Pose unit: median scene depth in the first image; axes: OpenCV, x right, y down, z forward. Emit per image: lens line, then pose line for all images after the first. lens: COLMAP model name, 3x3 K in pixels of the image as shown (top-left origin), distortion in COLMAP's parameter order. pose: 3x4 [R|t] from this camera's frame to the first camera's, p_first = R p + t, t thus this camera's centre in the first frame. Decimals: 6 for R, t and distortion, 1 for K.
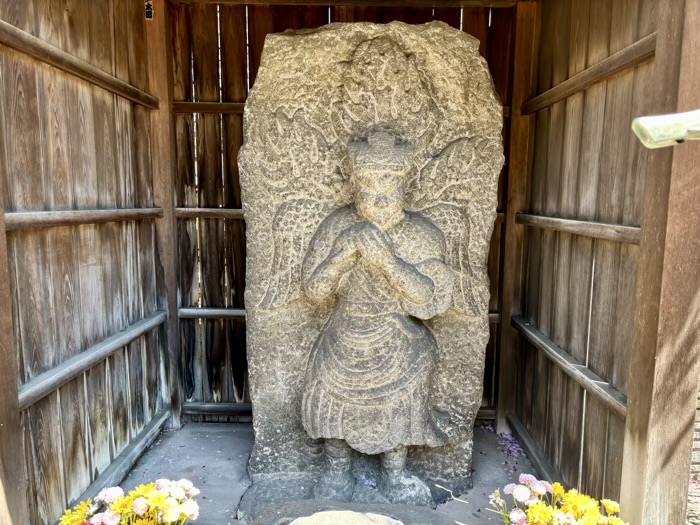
lens RADIAL K [[524.2, 0, 352.9], [0, 524.2, 263.5], [0, 0, 1]] dist [0.011528, -0.005058]
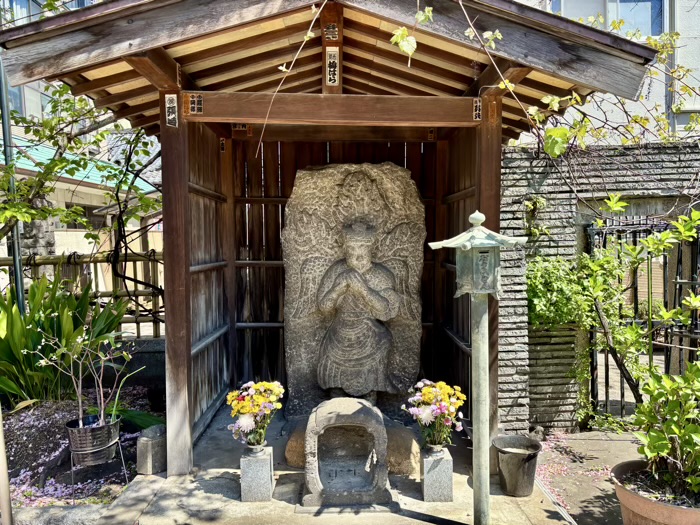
lens RADIAL K [[524.2, 0, 352.3], [0, 524.2, 261.2], [0, 0, 1]] dist [0.011528, -0.005058]
pose [[0.999397, -0.012069, 0.032542, -0.032620], [0.014718, 0.996489, -0.082422, 0.046549], [-0.031433, 0.082851, 0.996066, -0.835357]]
